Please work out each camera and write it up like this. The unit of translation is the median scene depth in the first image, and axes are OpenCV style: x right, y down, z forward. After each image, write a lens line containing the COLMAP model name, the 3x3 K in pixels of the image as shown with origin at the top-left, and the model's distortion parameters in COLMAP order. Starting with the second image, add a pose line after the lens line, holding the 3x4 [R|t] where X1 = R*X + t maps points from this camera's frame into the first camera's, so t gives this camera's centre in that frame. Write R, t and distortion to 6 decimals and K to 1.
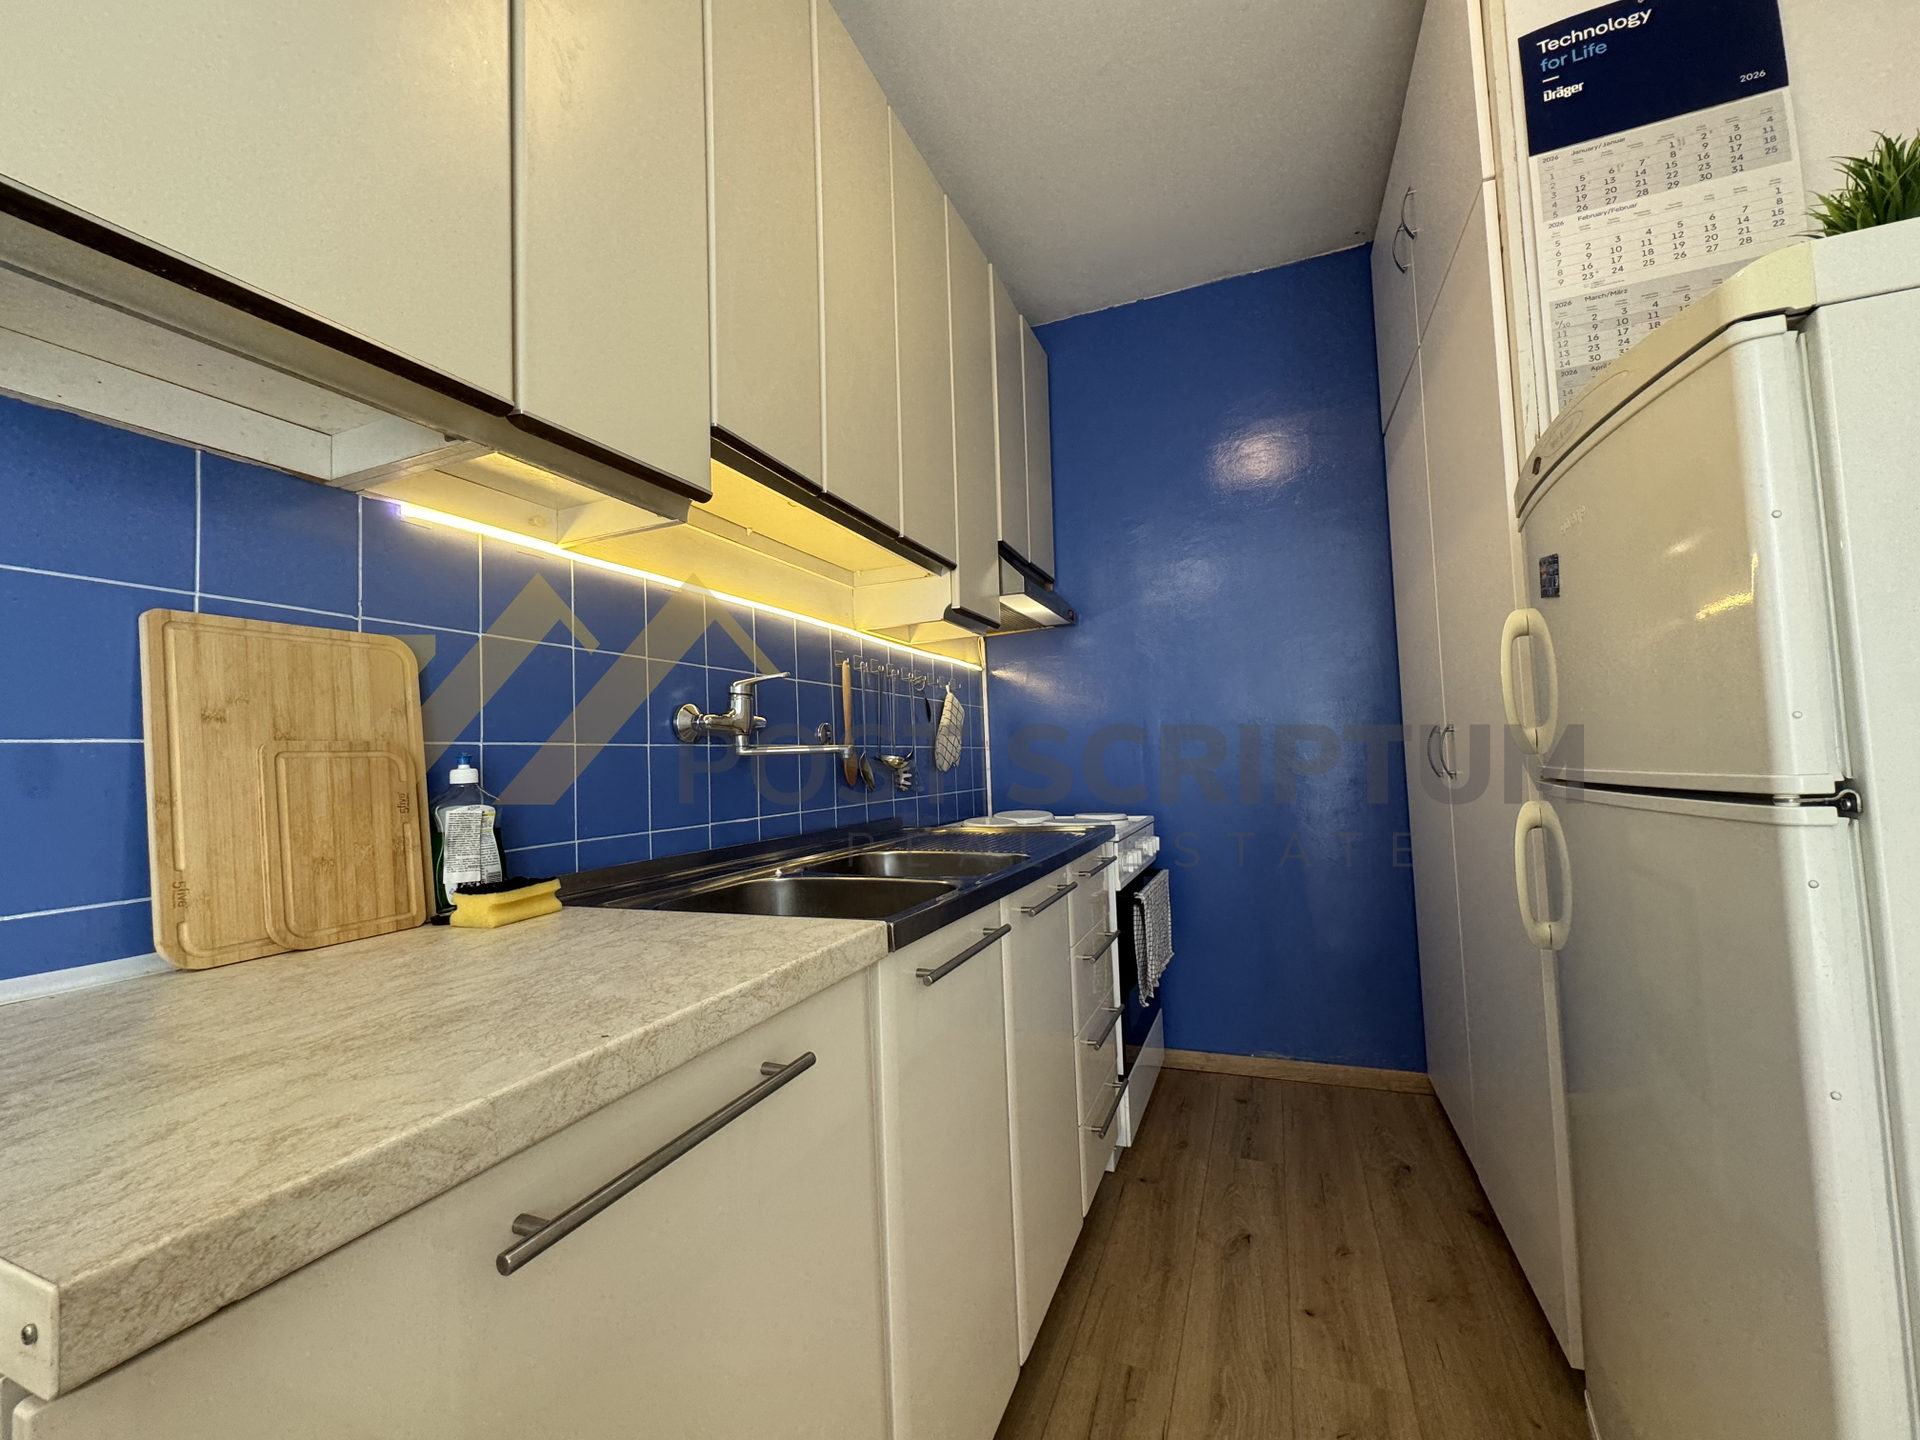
lens RADIAL K [[764.1, 0, 964.4], [0, 764.1, 723.9], [0, 0, 1]] dist [-0.001857, -0.000303]
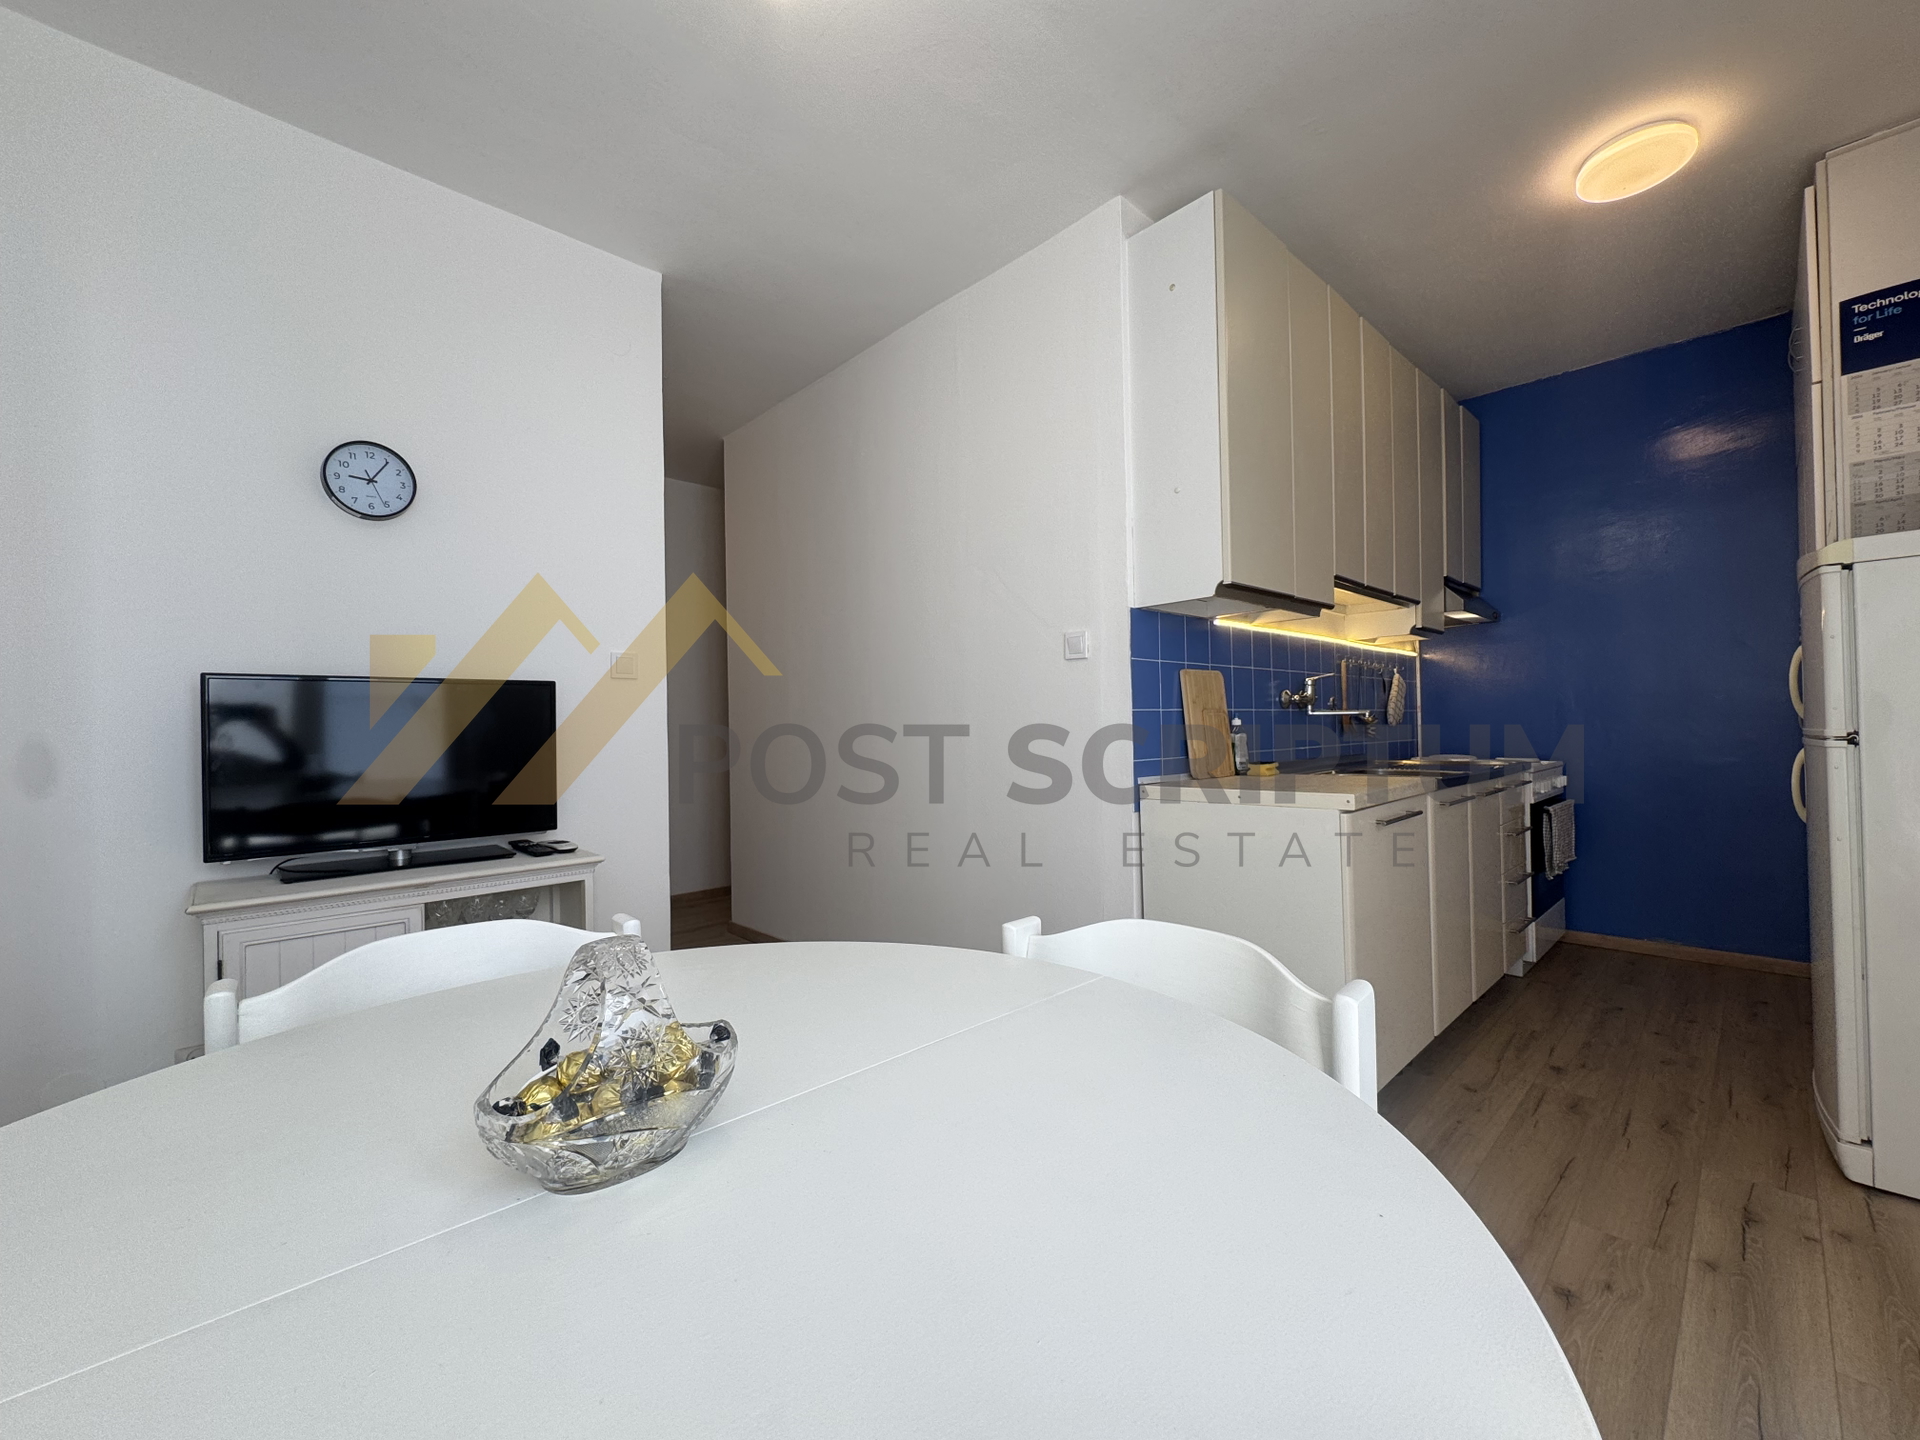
lens RADIAL K [[764.1, 0, 964.4], [0, 764.1, 723.9], [0, 0, 1]] dist [-0.001857, -0.000303]
pose [[0.908166, 0.019078, -0.418175, -0.279749], [0.005254, 0.998363, 0.056959, -0.056177], [0.418577, -0.053926, 0.906579, -1.229968]]
